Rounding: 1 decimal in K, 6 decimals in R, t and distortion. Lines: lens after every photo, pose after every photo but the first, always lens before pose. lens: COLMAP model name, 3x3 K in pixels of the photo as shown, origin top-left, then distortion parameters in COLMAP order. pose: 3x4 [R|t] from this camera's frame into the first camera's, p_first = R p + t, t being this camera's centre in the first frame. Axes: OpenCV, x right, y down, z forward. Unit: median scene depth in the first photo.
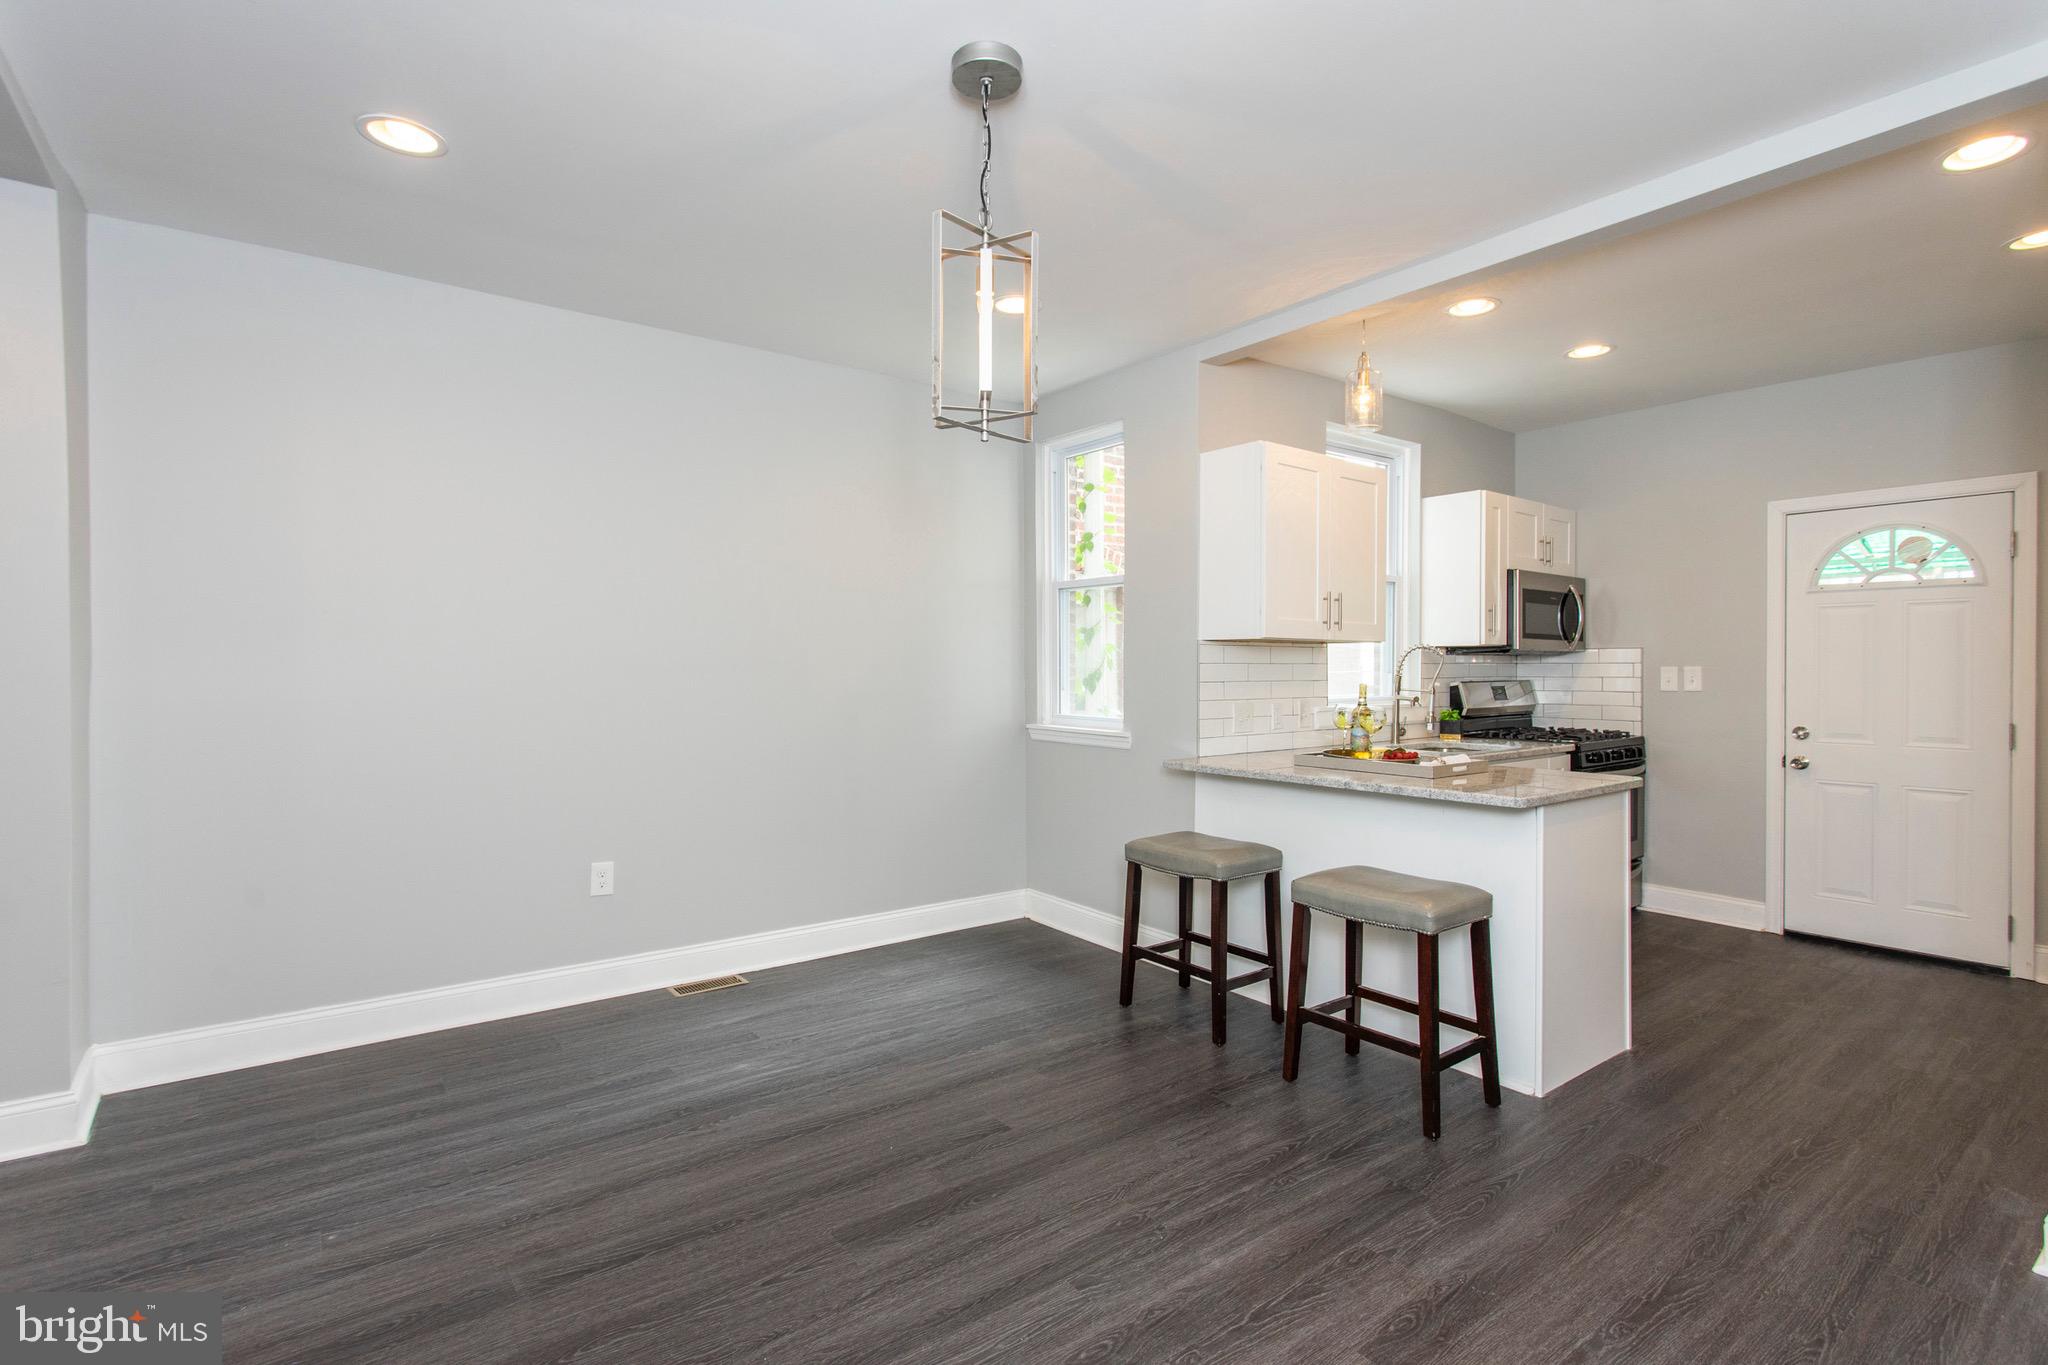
lens RADIAL K [[971.2, 0, 1031.3], [0, 971.2, 674.0], [0, 0, 1]] dist [-0.003241, 0.000234]
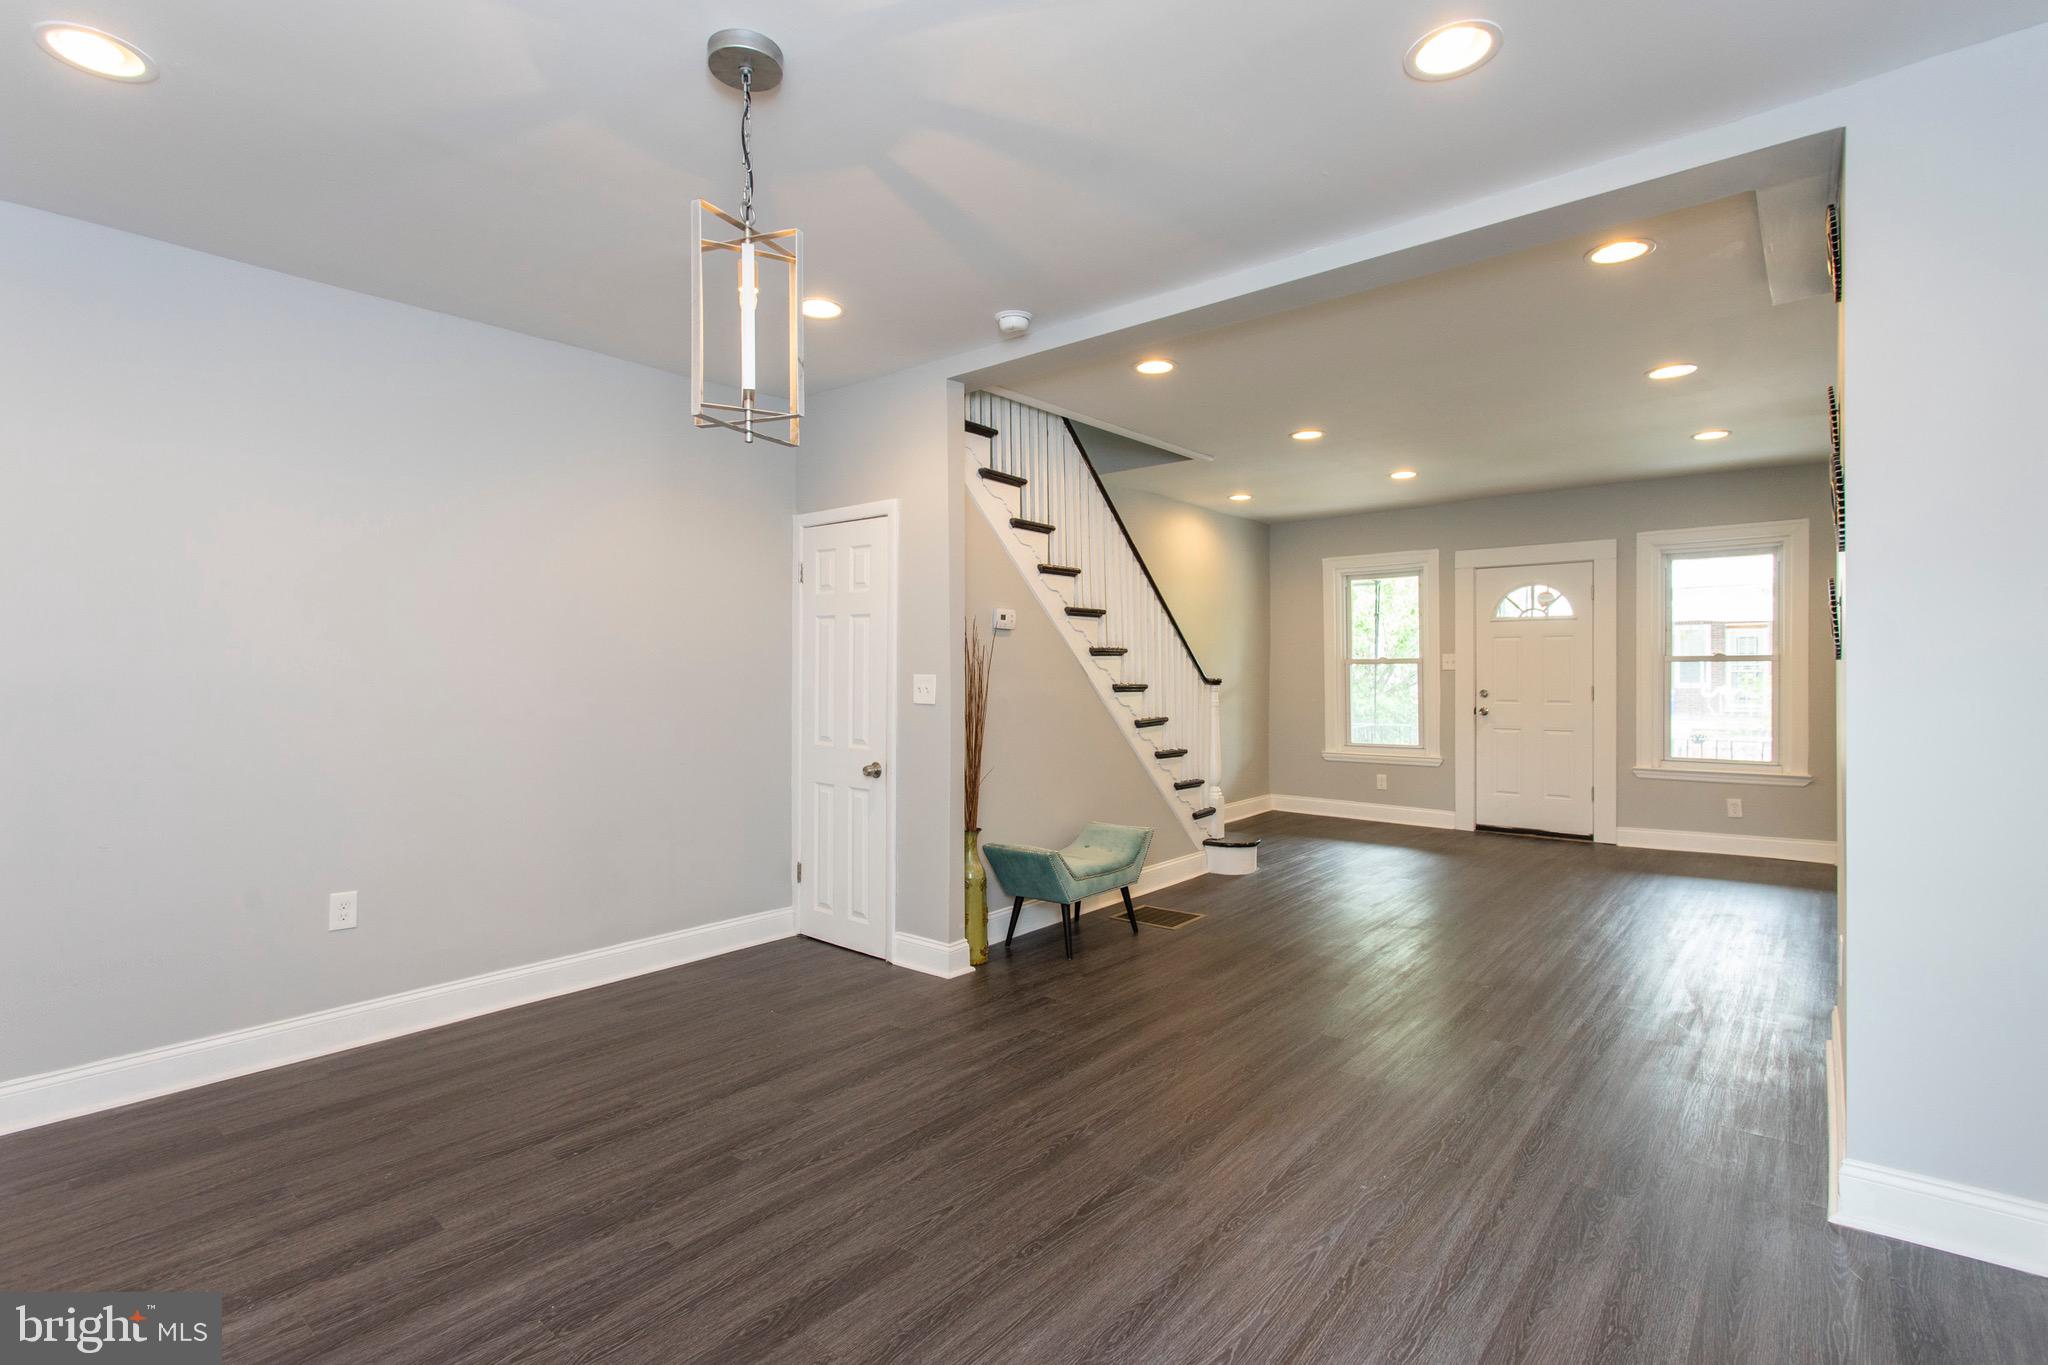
lens RADIAL K [[971.2, 0, 1028.5], [0, 971.2, 682.0], [0, 0, 1]] dist [-0.003241, 0.000234]
pose [[-0.974860, 0.005161, -0.222759, -0.052951], [0.001965, 0.999892, 0.014569, -0.008609], [0.222810, 0.013765, -0.974765, 1.038058]]
